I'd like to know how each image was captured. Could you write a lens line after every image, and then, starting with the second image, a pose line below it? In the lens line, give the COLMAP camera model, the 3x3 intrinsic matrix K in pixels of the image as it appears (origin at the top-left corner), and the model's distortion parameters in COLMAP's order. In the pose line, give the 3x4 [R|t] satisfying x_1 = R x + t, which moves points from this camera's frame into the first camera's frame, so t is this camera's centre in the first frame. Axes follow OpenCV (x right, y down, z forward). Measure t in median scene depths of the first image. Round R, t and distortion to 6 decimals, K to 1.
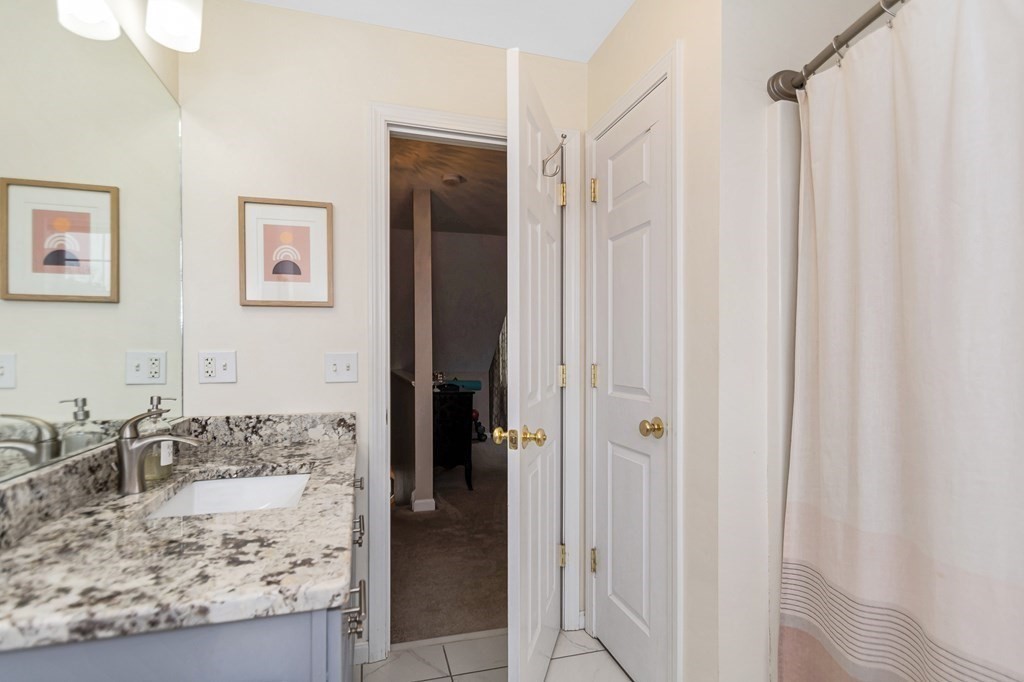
lens RADIAL K [[490.8, 0, 517.9], [0, 490.8, 355.5], [0, 0, 1]] dist [0.001601, 0.000344]
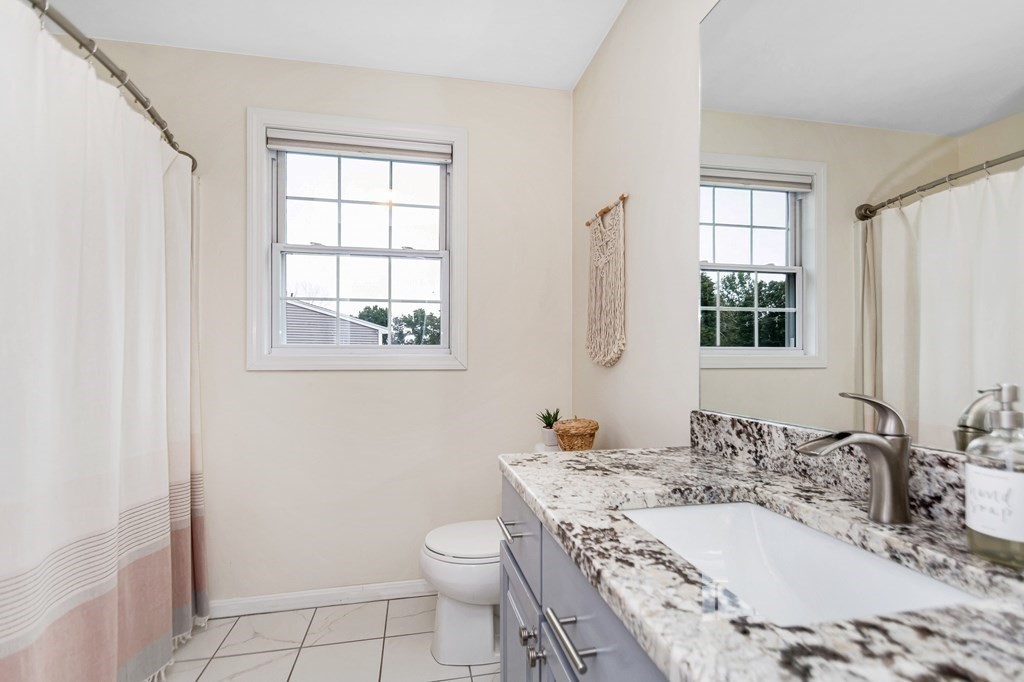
lens RADIAL K [[490.8, 0, 517.9], [0, 490.8, 355.5], [0, 0, 1]] dist [0.001601, 0.000344]
pose [[-0.995359, 0.003301, 0.096177, -0.450043], [0.002105, 0.999919, -0.012536, 0.086402], [-0.096211, -0.012276, -0.995285, 2.122174]]
